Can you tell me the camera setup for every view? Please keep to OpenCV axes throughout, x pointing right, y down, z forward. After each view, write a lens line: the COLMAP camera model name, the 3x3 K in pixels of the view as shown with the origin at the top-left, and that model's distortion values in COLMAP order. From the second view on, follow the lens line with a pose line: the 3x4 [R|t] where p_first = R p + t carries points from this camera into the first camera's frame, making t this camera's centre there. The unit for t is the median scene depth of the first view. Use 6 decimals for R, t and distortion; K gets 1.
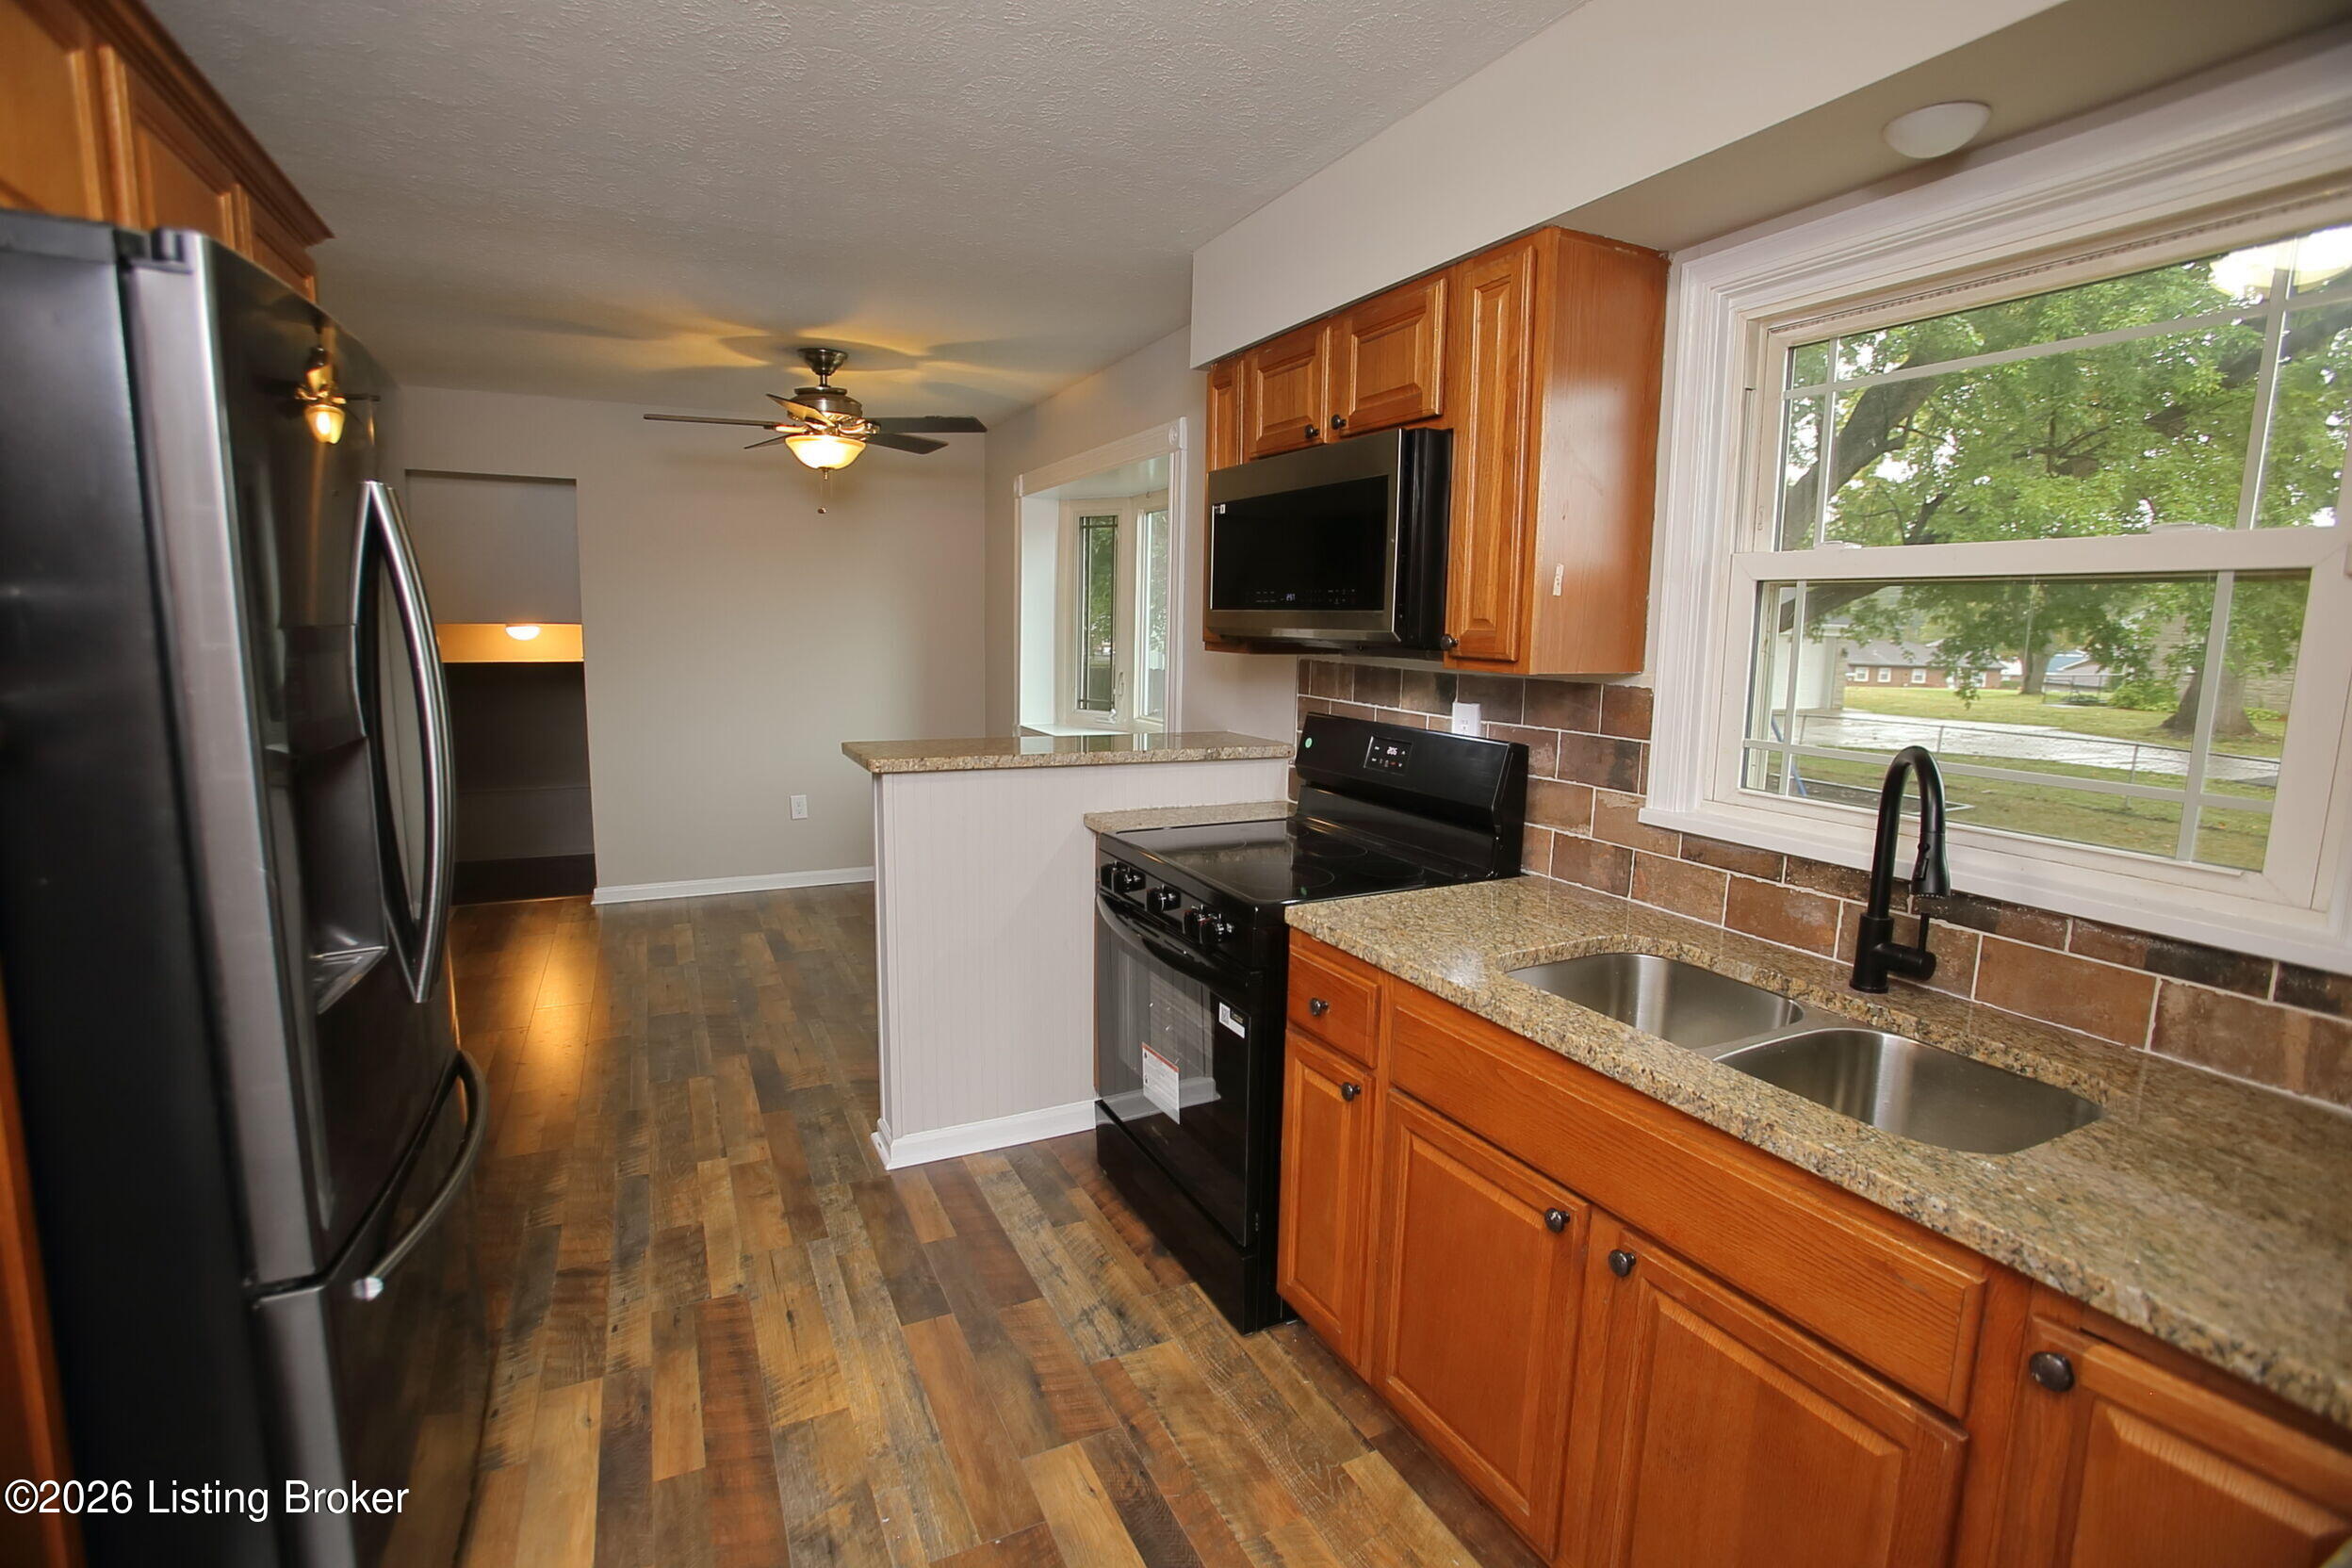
lens RADIAL K [[1070.4, 0, 1156.9], [0, 1070.4, 771.9], [0, 0, 1]] dist [-0.046260, 0.011770]
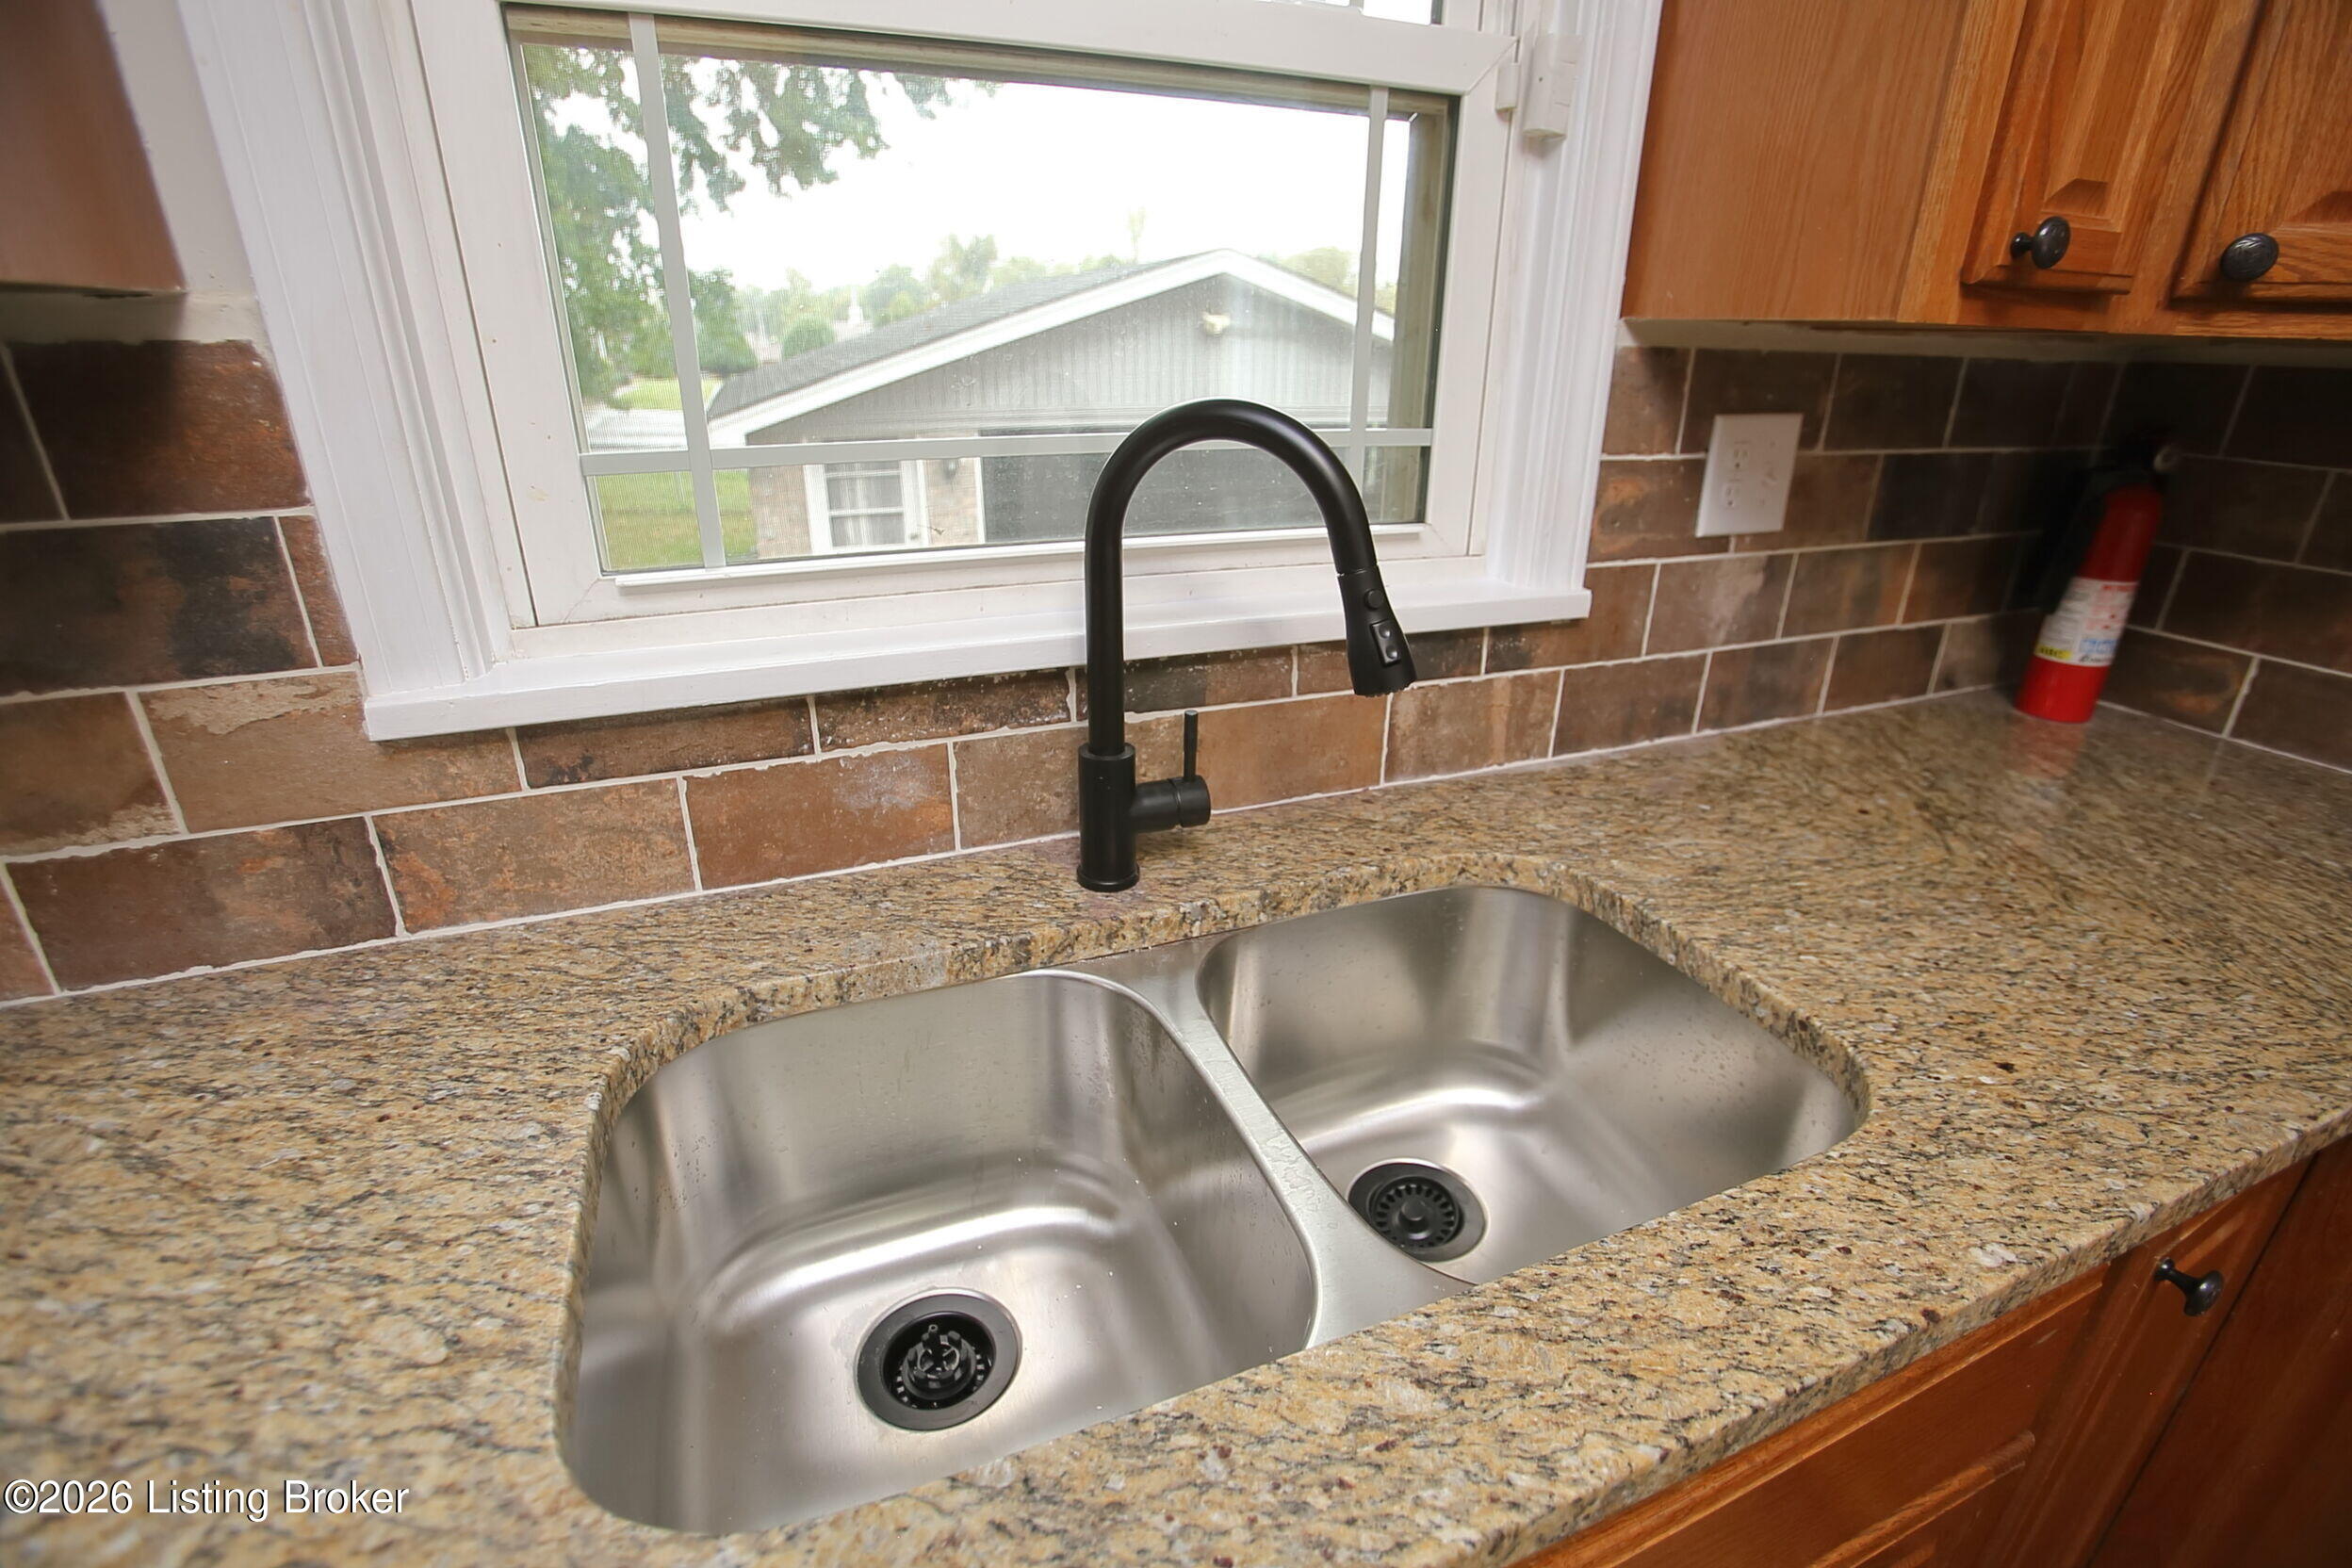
lens RADIAL K [[1070.4, 0, 1159.0], [0, 1070.4, 741.8], [0, 0, 1]] dist [-0.046260, 0.011770]
pose [[0.065323, -0.364185, 0.929033, 0.188648], [0.134200, 0.925769, 0.353470, -0.052402], [-0.988799, 0.101587, 0.109348, 0.906237]]
